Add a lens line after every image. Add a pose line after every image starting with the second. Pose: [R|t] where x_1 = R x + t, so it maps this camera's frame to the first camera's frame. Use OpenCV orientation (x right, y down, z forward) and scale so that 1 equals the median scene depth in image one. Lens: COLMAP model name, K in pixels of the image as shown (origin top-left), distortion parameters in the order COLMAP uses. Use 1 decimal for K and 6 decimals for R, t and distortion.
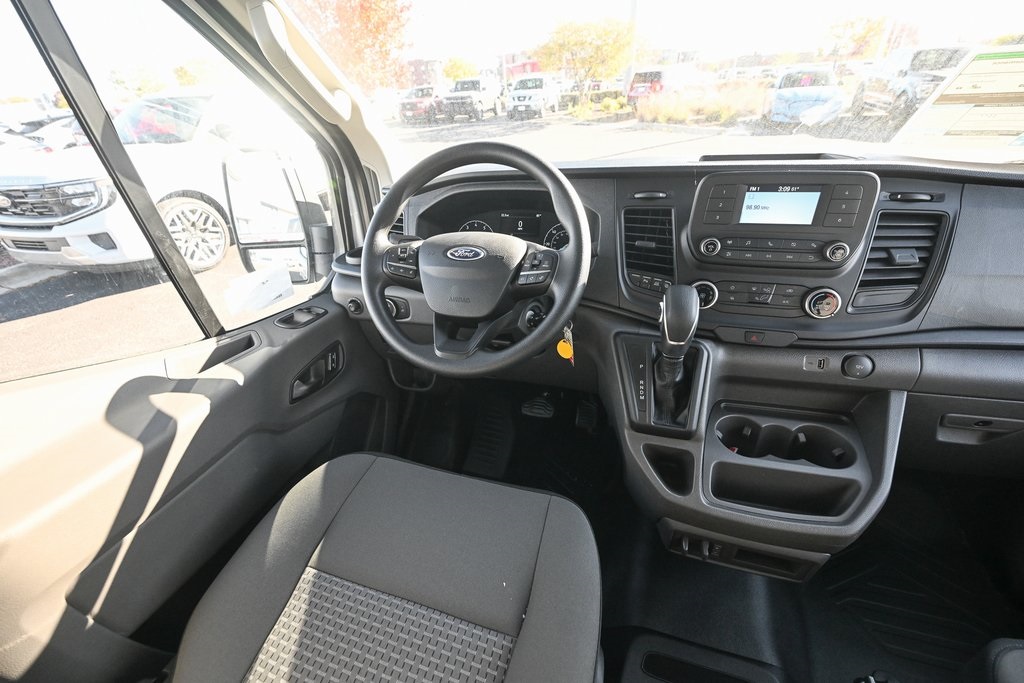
lens RADIAL K [[401.3, 0, 510.9], [0, 401.3, 336.7], [0, 0, 1]] dist [-0.001006, 0.000162]
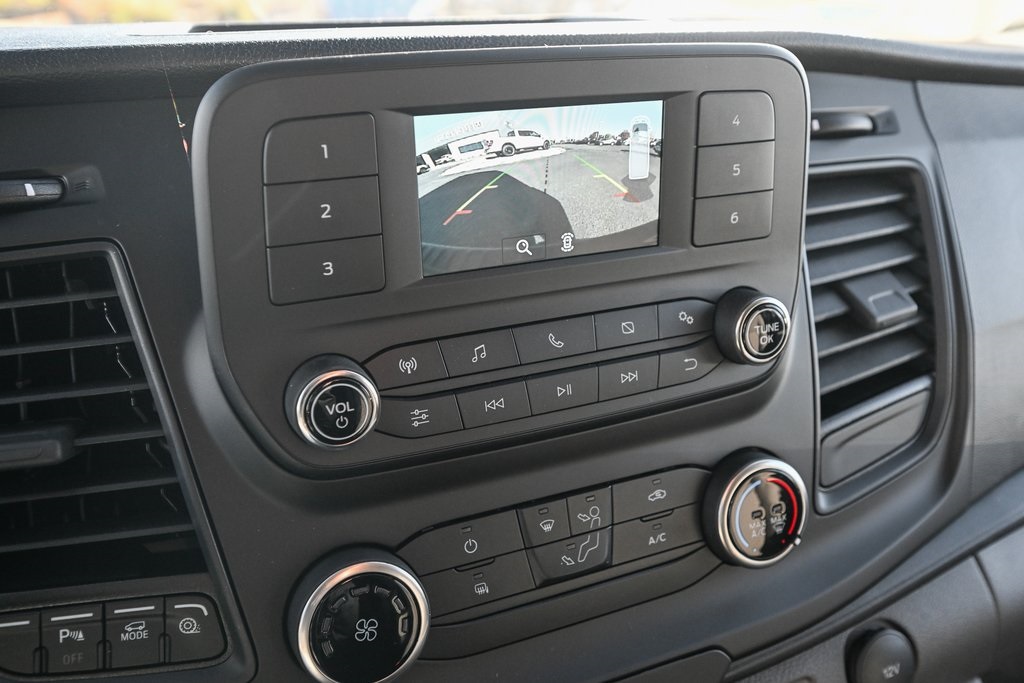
lens RADIAL K [[880.6, 0, 511.3], [0, 880.6, 339.1], [0, 0, 1]] dist [-0.001185, -0.005669]
pose [[0.757070, -0.199615, 0.622092, 0.270411], [0.296746, 0.953358, -0.055222, -0.191369], [-0.582054, 0.226410, 0.780994, 0.545286]]
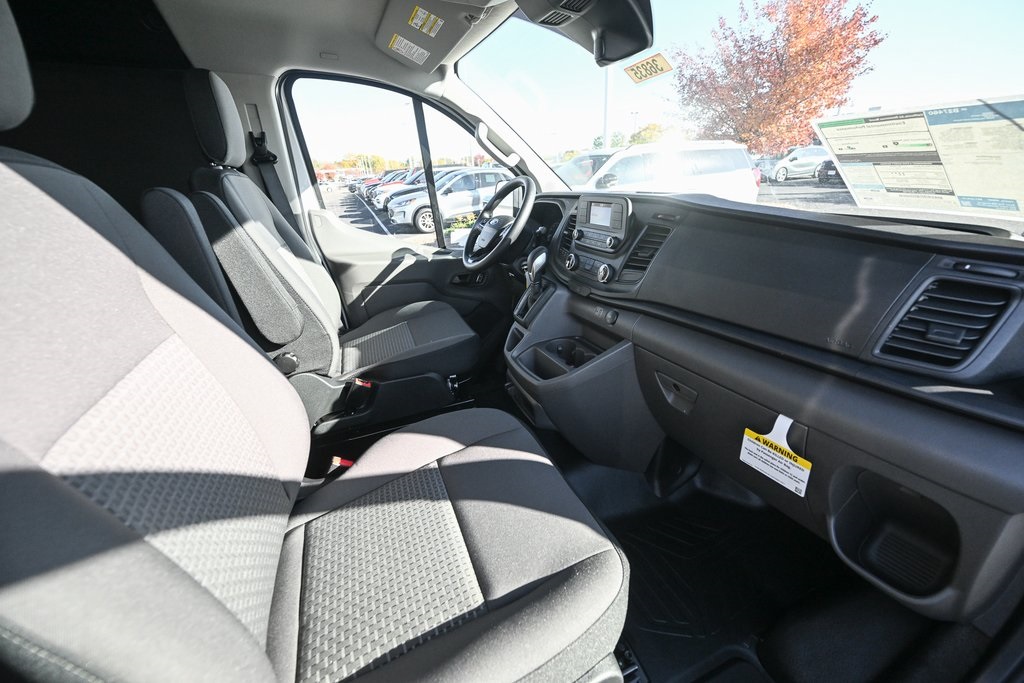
lens RADIAL K [[401.3, 0, 512.3], [0, 401.3, 338.7], [0, 0, 1]] dist [-0.001006, 0.000162]
pose [[0.623007, 0.323534, -0.712172, 1.632183], [-0.399397, 0.914398, 0.066012, 0.186599], [0.672566, 0.243313, 0.698895, -0.321965]]
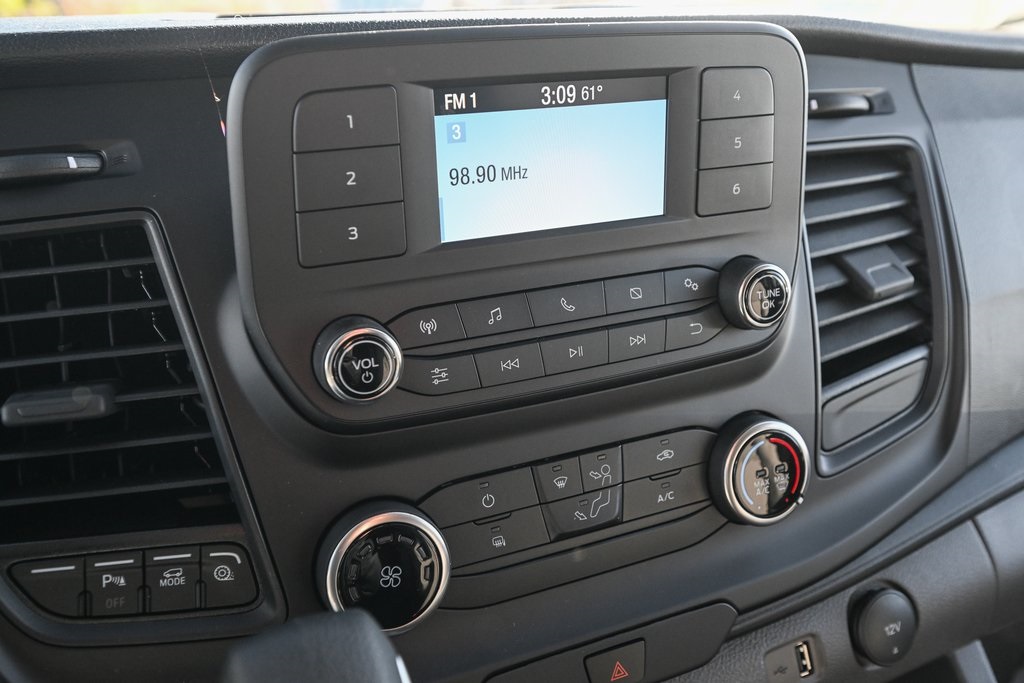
lens RADIAL K [[880.6, 0, 514.3], [0, 880.6, 338.8], [0, 0, 1]] dist [-0.001185, -0.005669]
pose [[0.758243, -0.200728, 0.620303, 0.246633], [0.304205, 0.950434, -0.064297, -0.168220], [-0.576651, 0.237452, 0.781723, 0.533315]]
